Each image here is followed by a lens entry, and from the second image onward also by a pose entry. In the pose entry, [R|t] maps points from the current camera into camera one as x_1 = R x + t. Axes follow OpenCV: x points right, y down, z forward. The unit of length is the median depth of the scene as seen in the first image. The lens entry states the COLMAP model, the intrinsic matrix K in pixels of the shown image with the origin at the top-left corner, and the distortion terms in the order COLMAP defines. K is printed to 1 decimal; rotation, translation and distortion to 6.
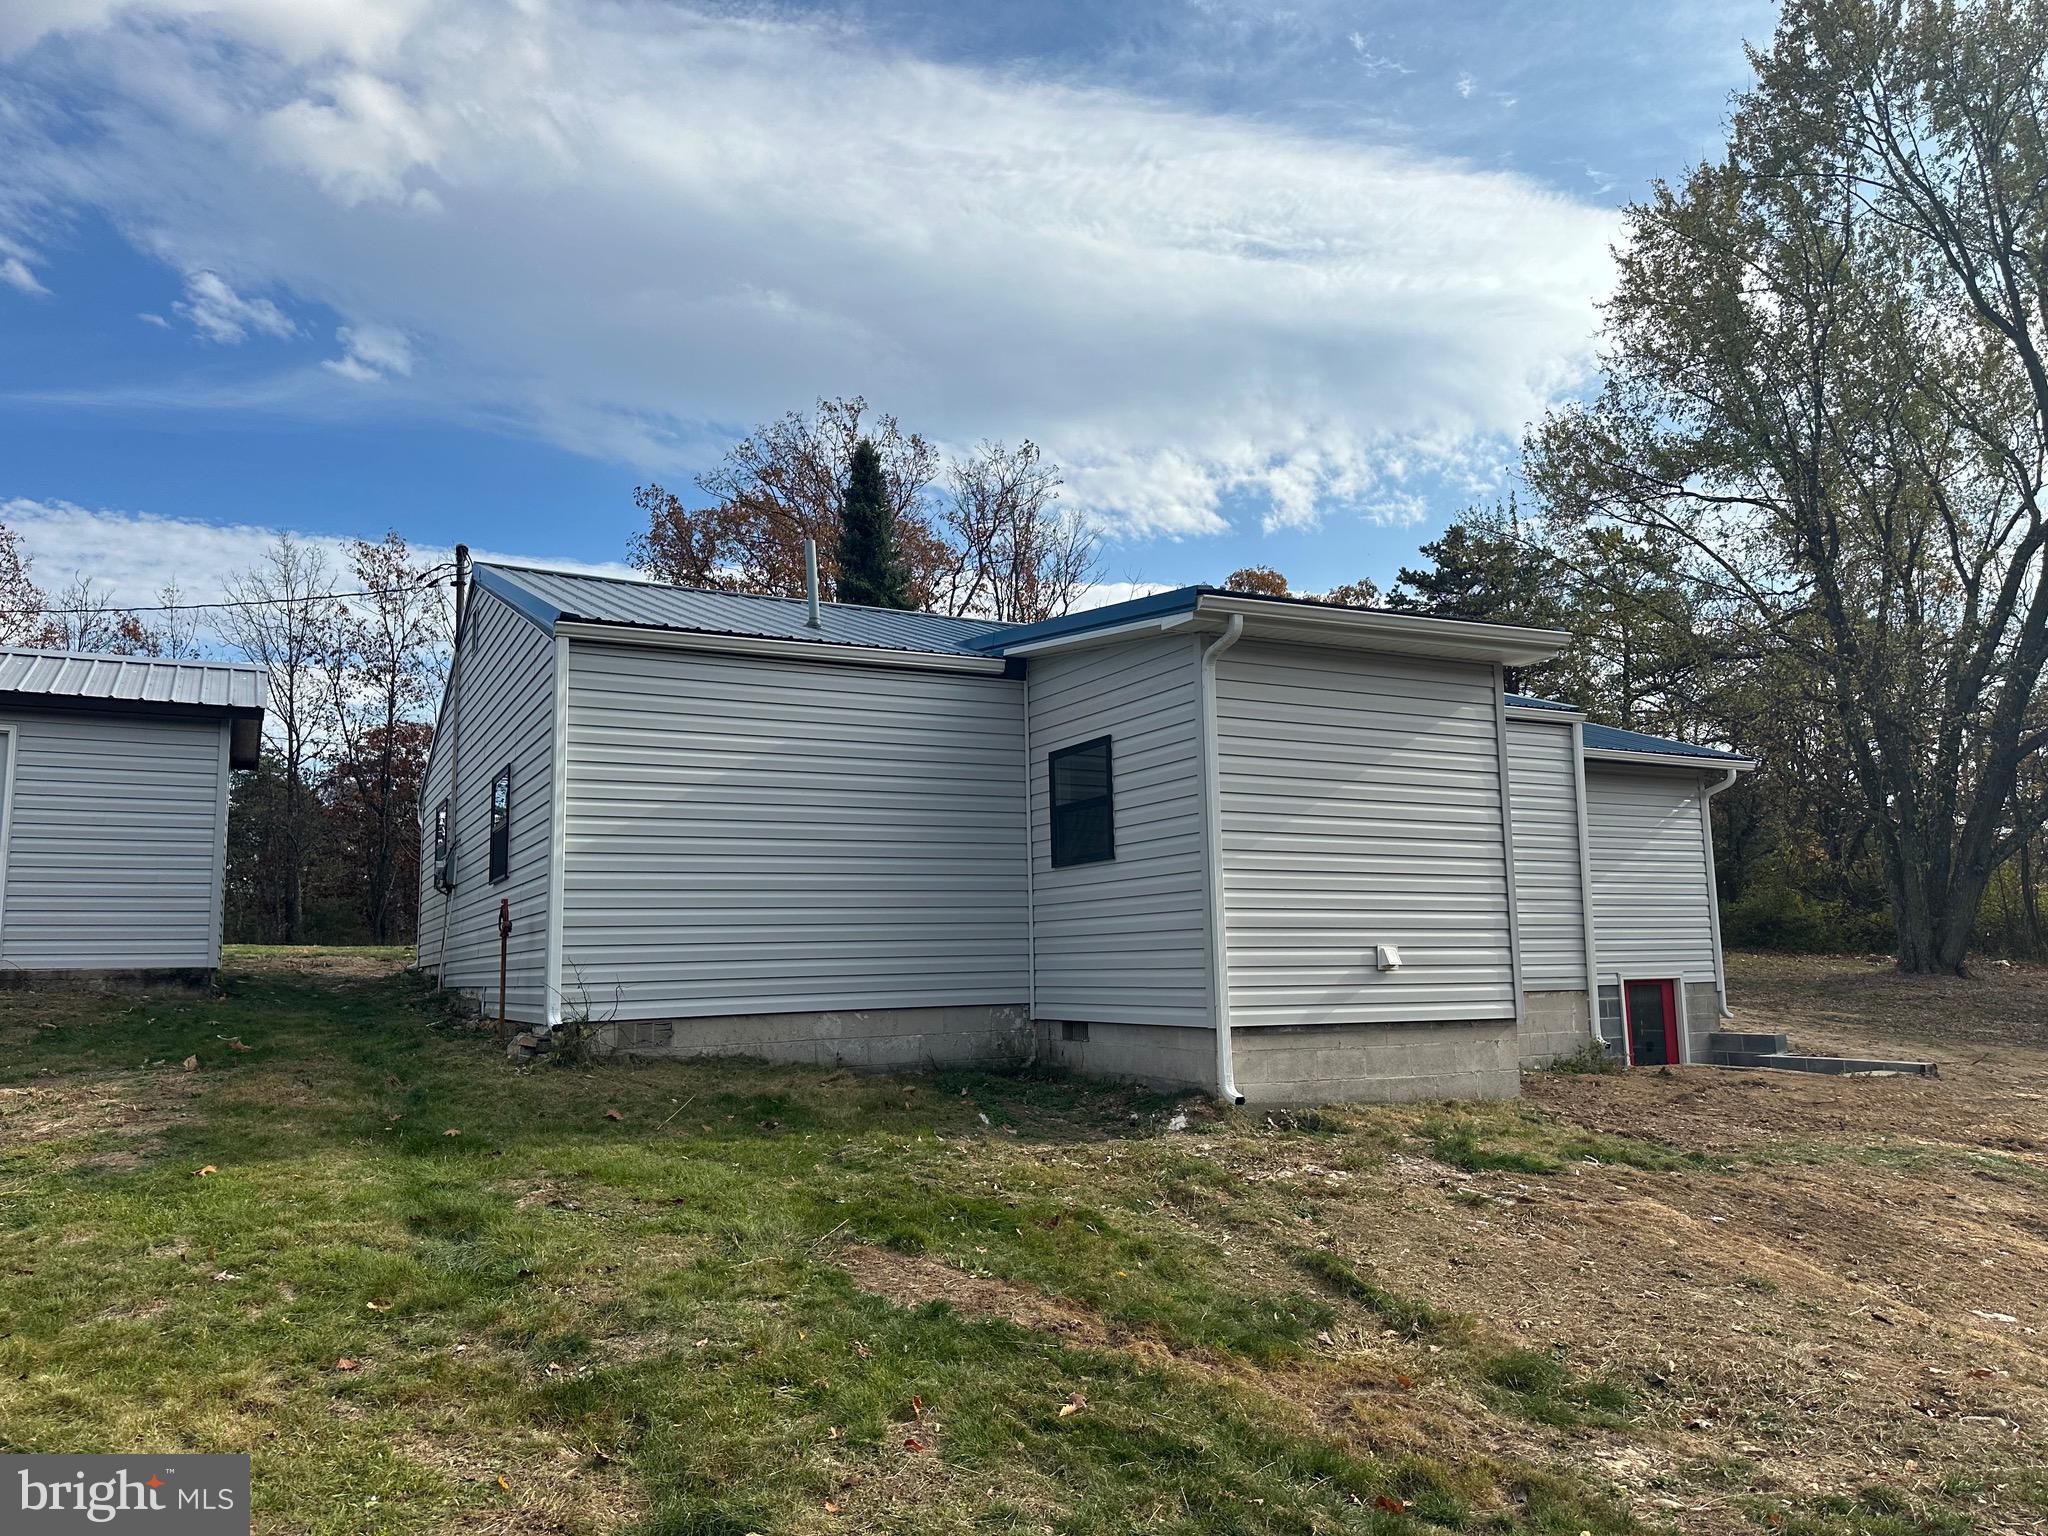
lens RADIAL K [[1430.3, 0, 1012.0], [0, 1430.3, 772.2], [0, 0, 1]] dist [0.059752, -0.068907]
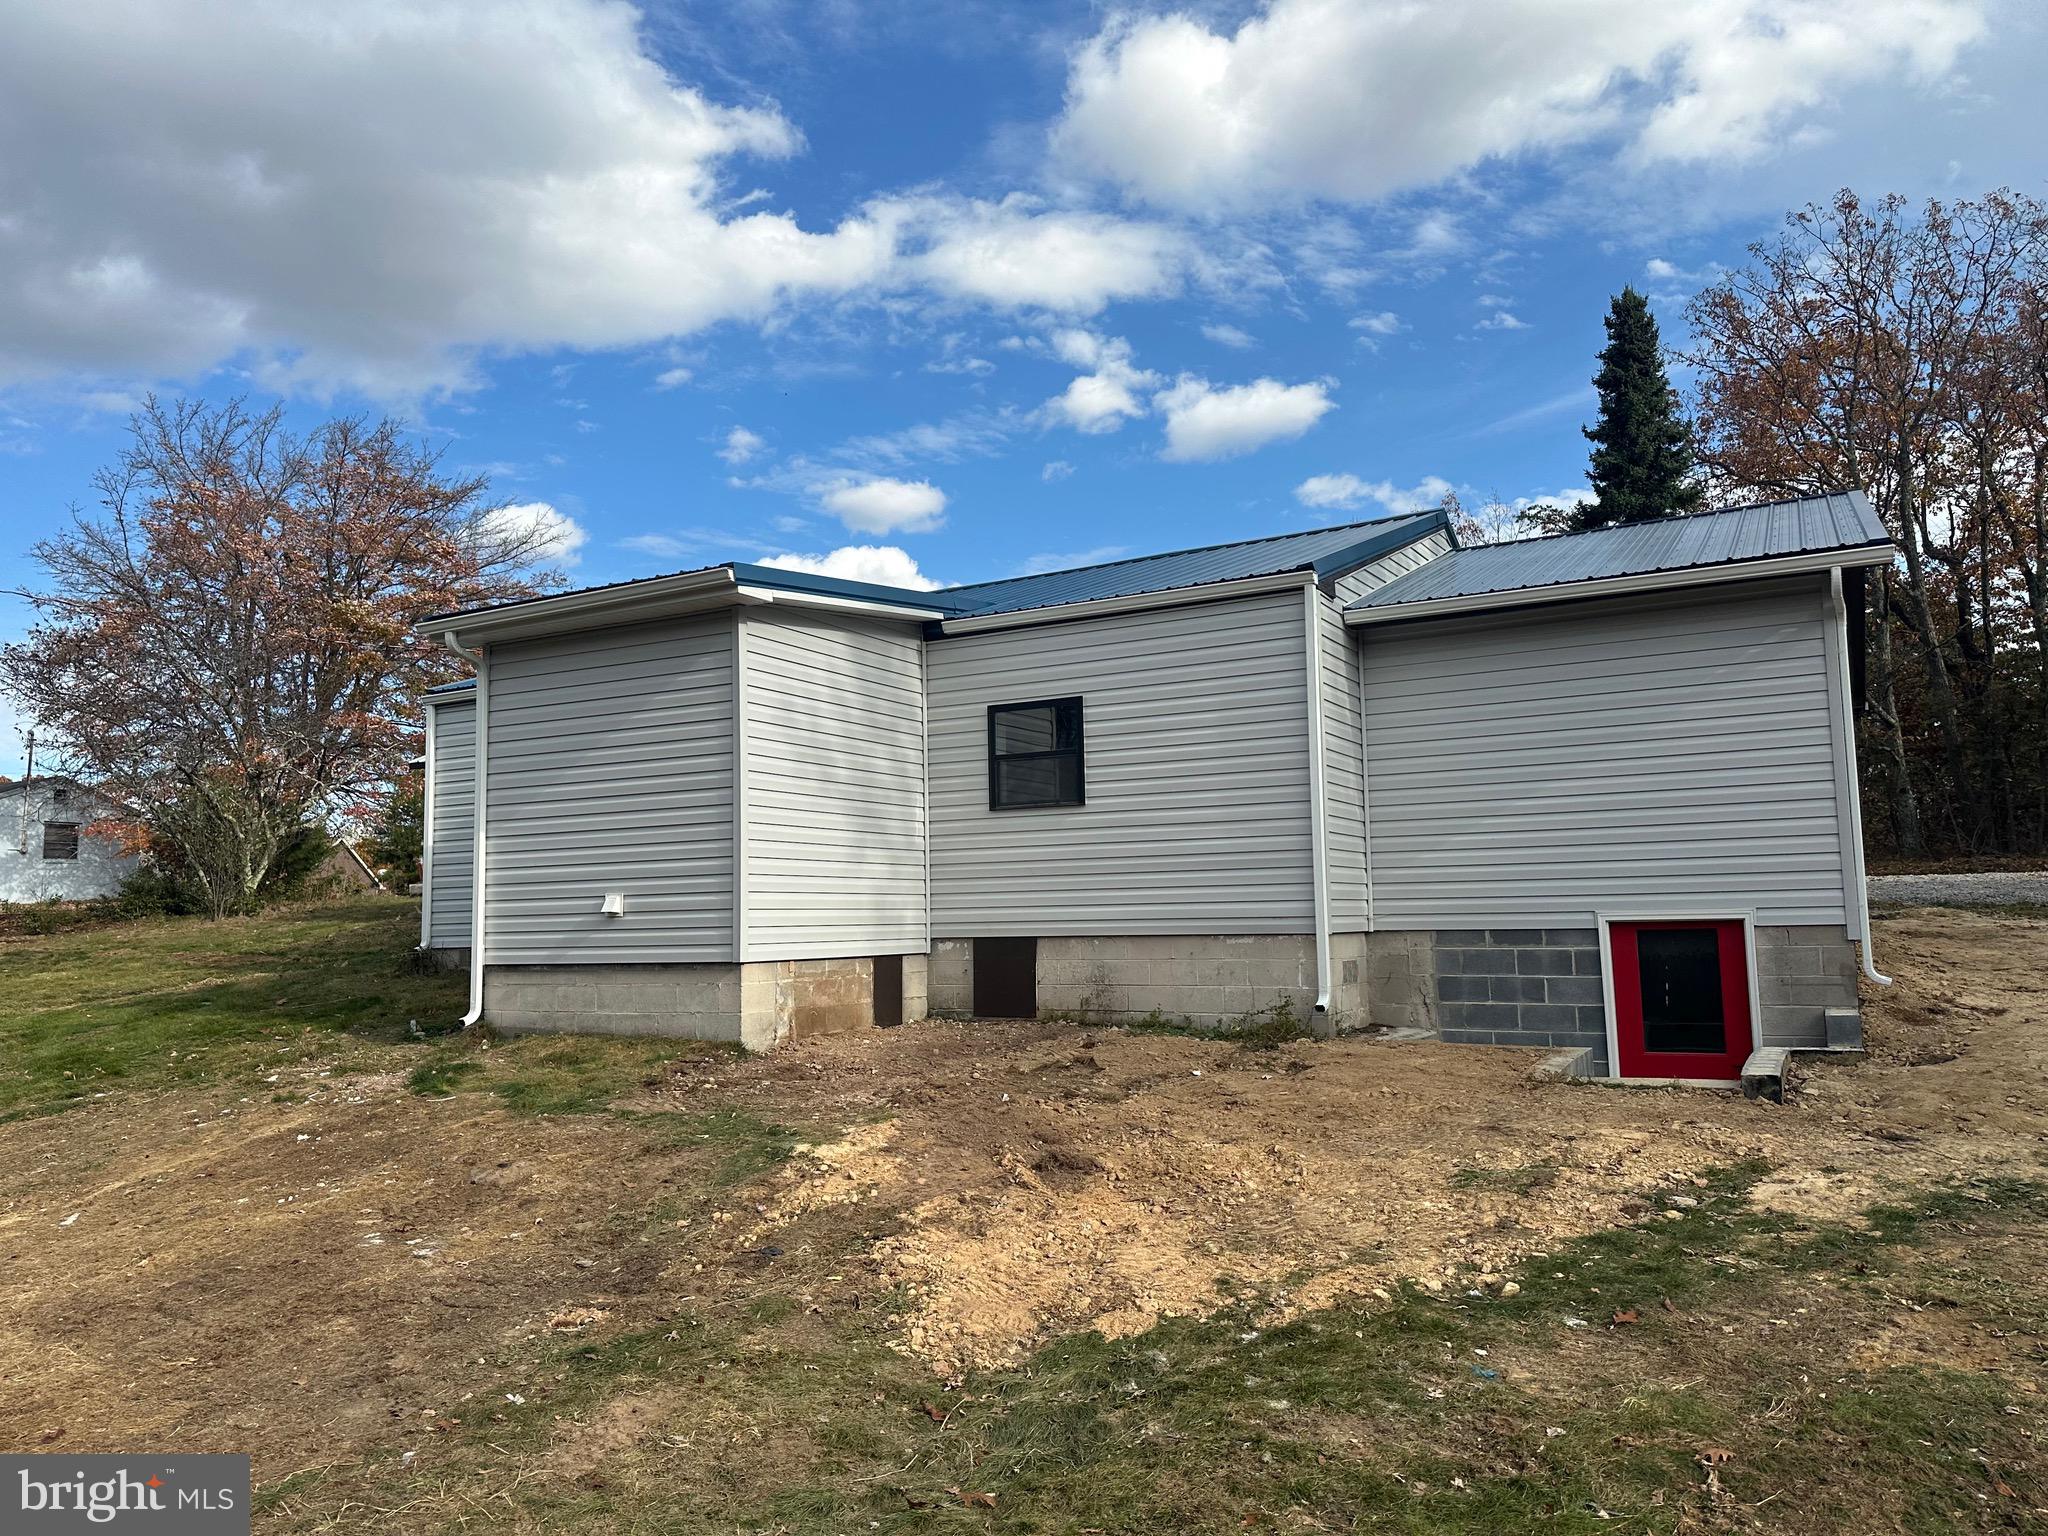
lens RADIAL K [[1421.3, 0, 1030.9], [0, 1421.3, 759.0], [0, 0, 1]] dist [0.116740, -0.175669]
pose [[0.568592, -0.089758, -0.817708, 1.261622], [0.121861, 0.992253, -0.024181, 0.075920], [0.813544, -0.085898, 0.575125, 0.585455]]
